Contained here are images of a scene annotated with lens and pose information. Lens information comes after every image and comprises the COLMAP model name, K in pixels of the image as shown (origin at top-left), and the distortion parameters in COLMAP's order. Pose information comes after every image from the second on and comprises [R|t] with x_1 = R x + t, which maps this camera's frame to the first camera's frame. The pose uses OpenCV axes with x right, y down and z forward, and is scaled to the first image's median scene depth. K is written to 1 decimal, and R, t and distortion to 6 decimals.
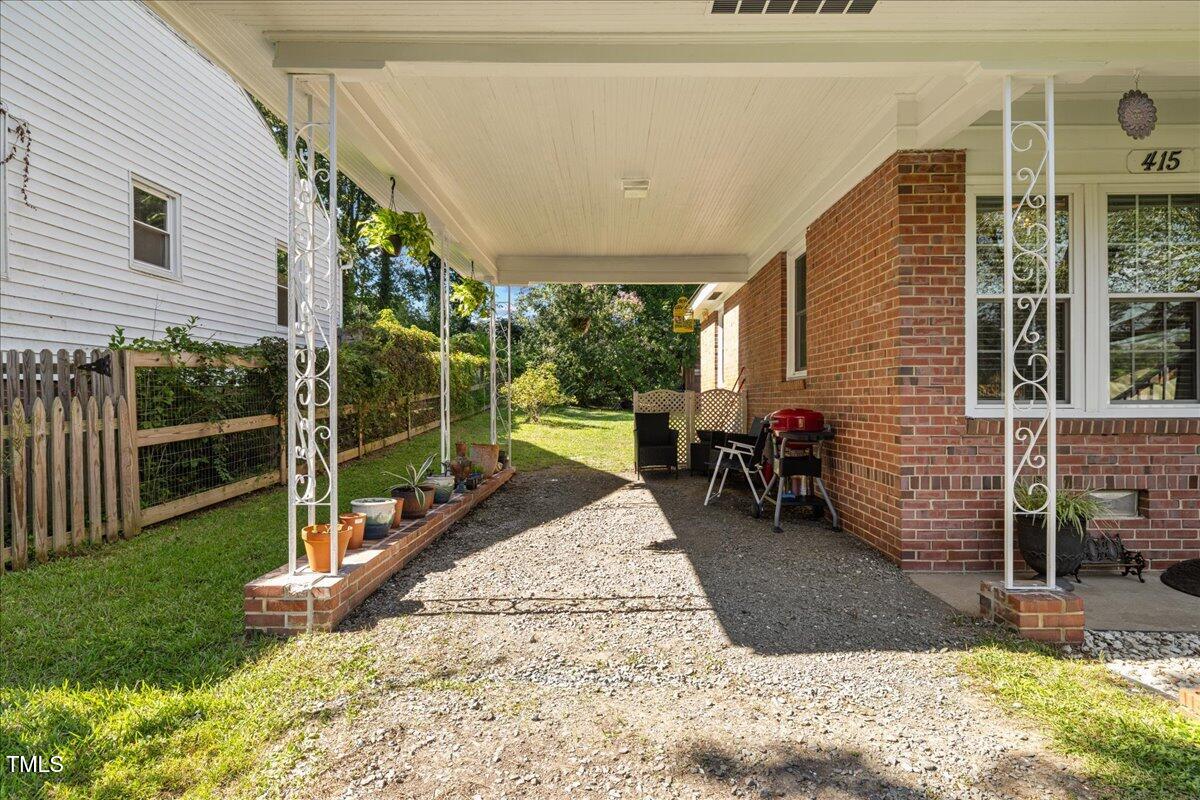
lens RADIAL K [[626.3, 0, 600.2], [0, 626.3, 394.3], [0, 0, 1]] dist [-0.001376, 0.000055]
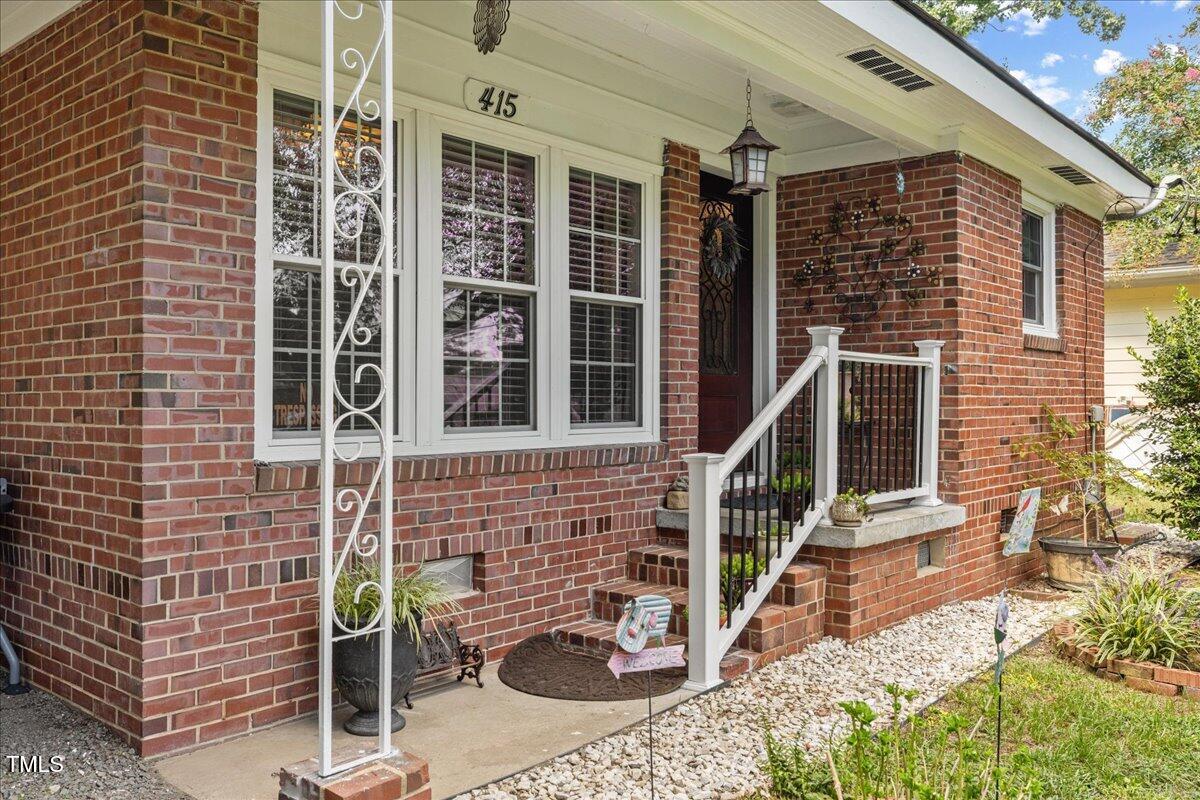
lens RADIAL K [[994.2, 0, 597.3], [0, 994.2, 398.0], [0, 0, 1]] dist [0.009308, -0.017487]
pose [[0.646918, 0.006938, 0.762528, 0.084078], [-0.007274, 0.999969, -0.002927, -0.022689], [-0.762525, -0.003653, 0.646949, 0.158746]]
